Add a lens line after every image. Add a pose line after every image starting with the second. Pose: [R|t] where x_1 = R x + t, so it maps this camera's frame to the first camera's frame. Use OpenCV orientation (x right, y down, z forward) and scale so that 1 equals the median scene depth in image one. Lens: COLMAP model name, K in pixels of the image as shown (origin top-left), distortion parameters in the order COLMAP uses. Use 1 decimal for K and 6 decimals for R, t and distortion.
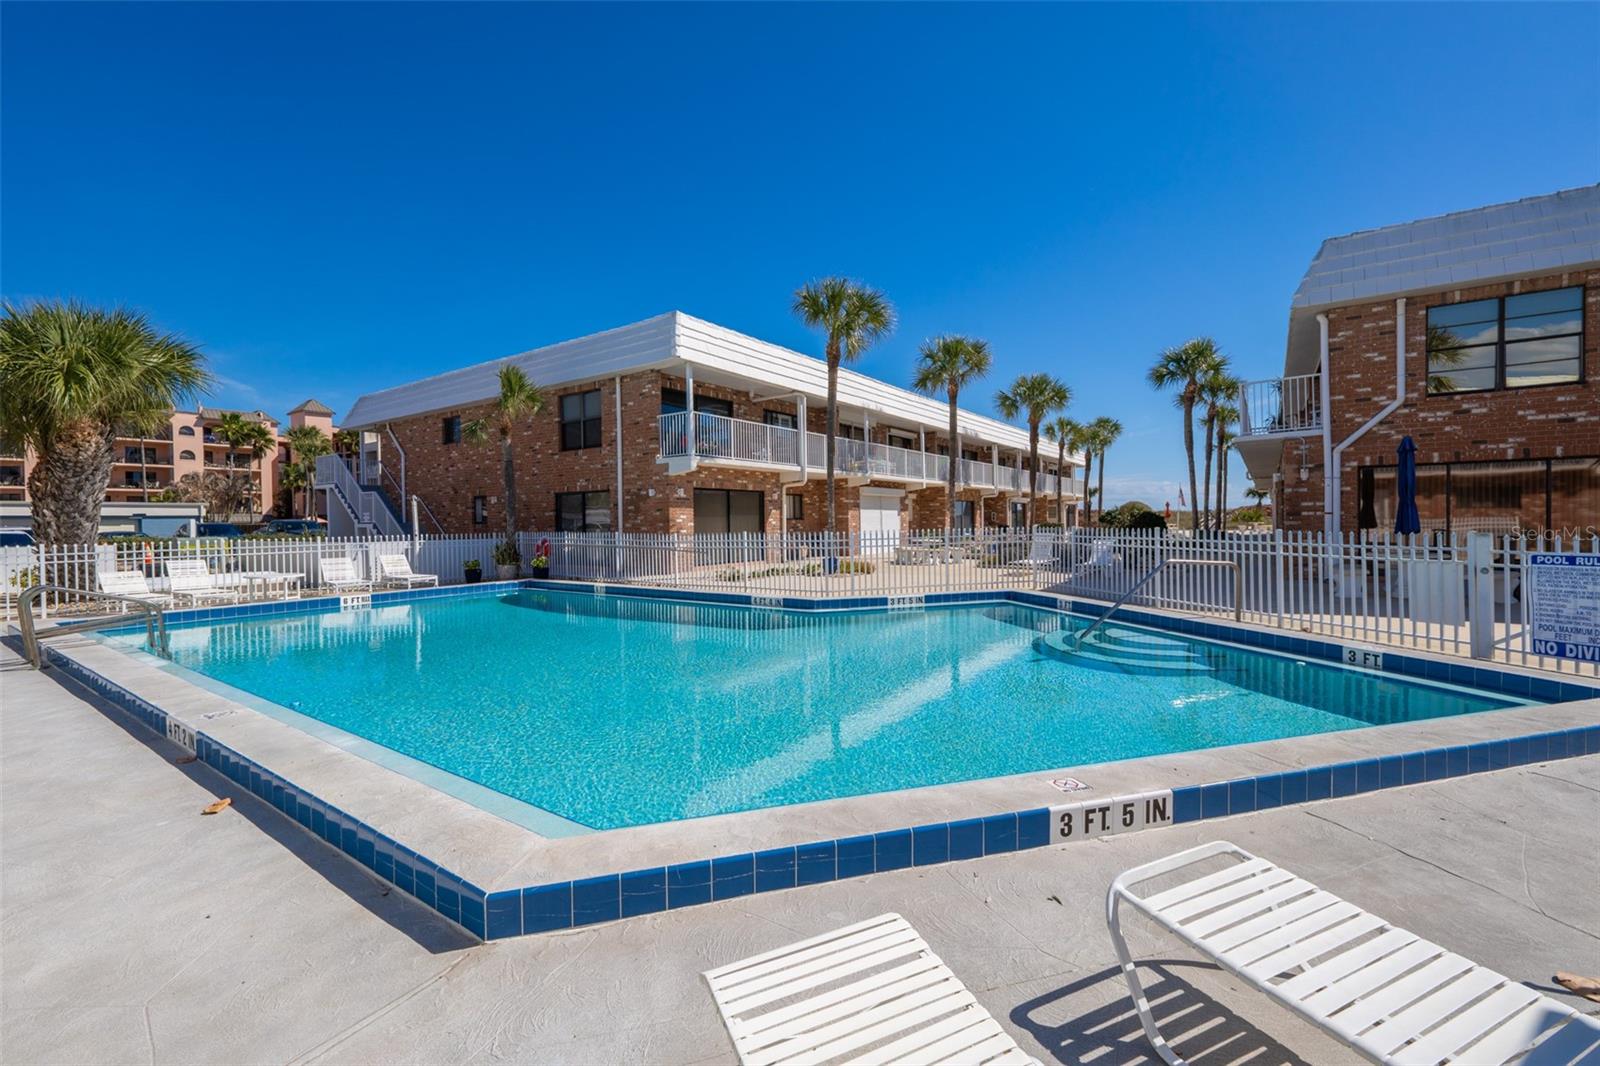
lens RADIAL K [[681.2, 0, 806.8], [0, 681.2, 525.8], [0, 0, 1]] dist [0.001507, 0.000307]
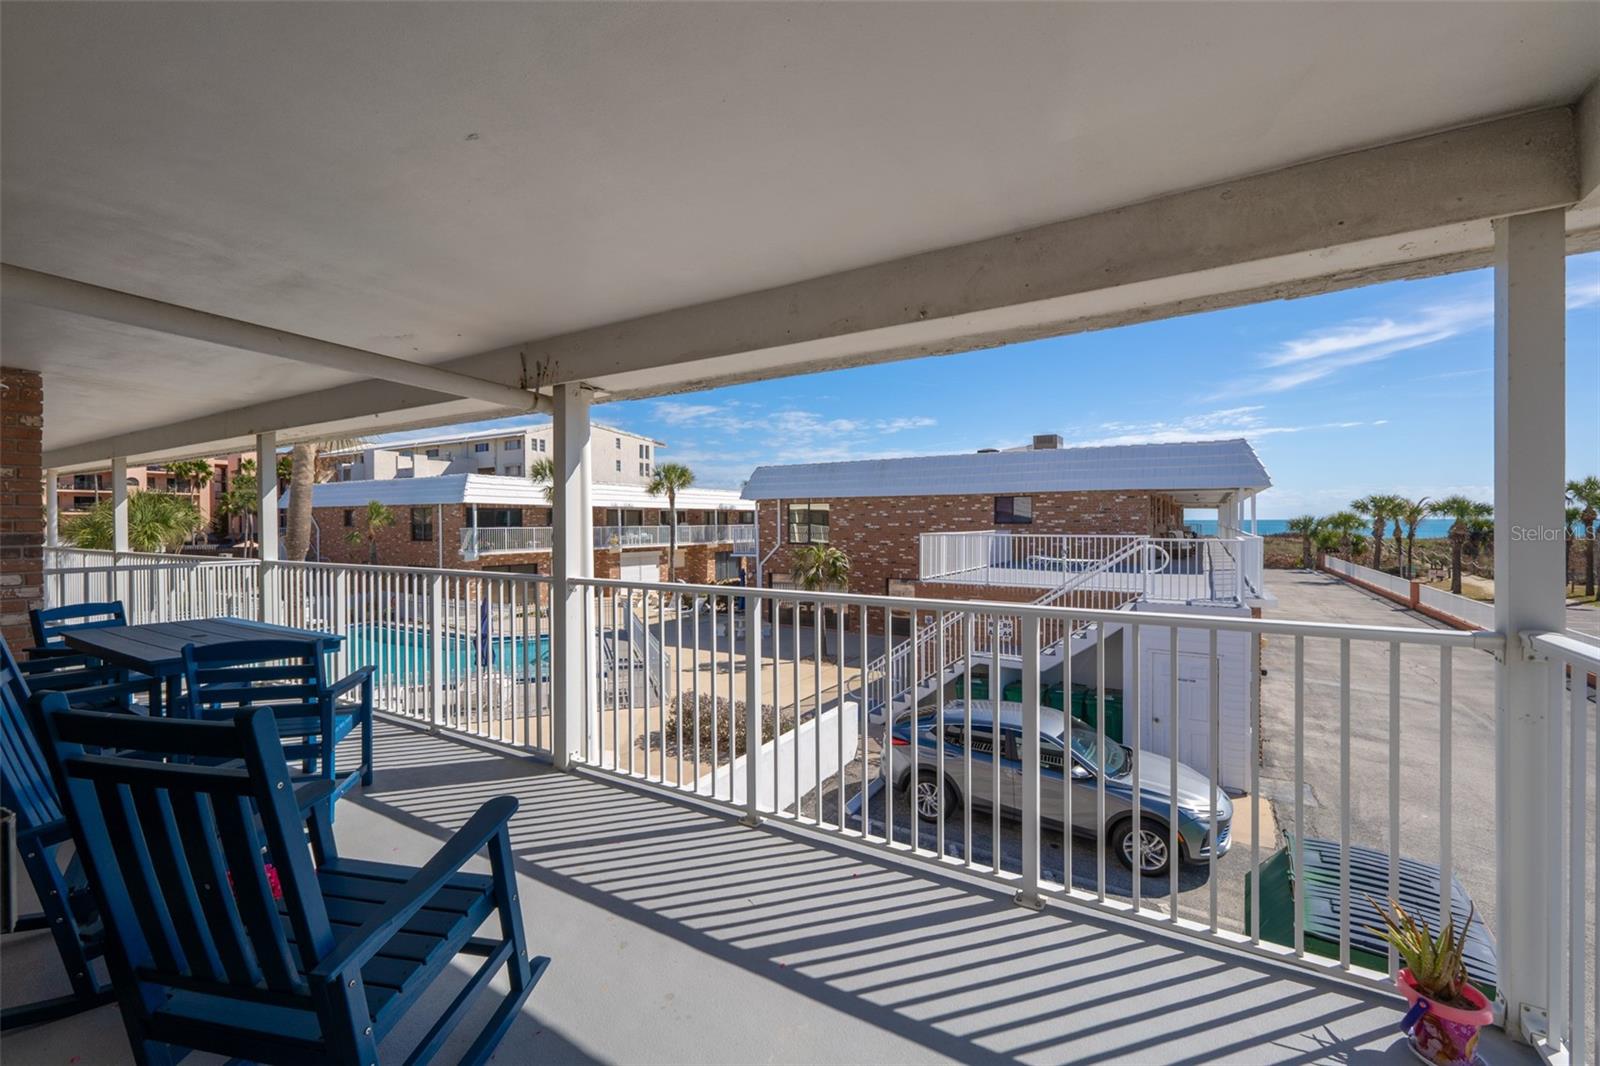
lens RADIAL K [[671.7, 0, 794.6], [0, 671.7, 529.8], [0, 0, 1]] dist [0.001469, 0.000459]
pose [[0.998278, 0.008919, 0.057976, 0.410299], [-0.008976, 0.999959, 0.000719, -0.120345], [-0.057968, -0.001238, 0.998318, -0.605894]]
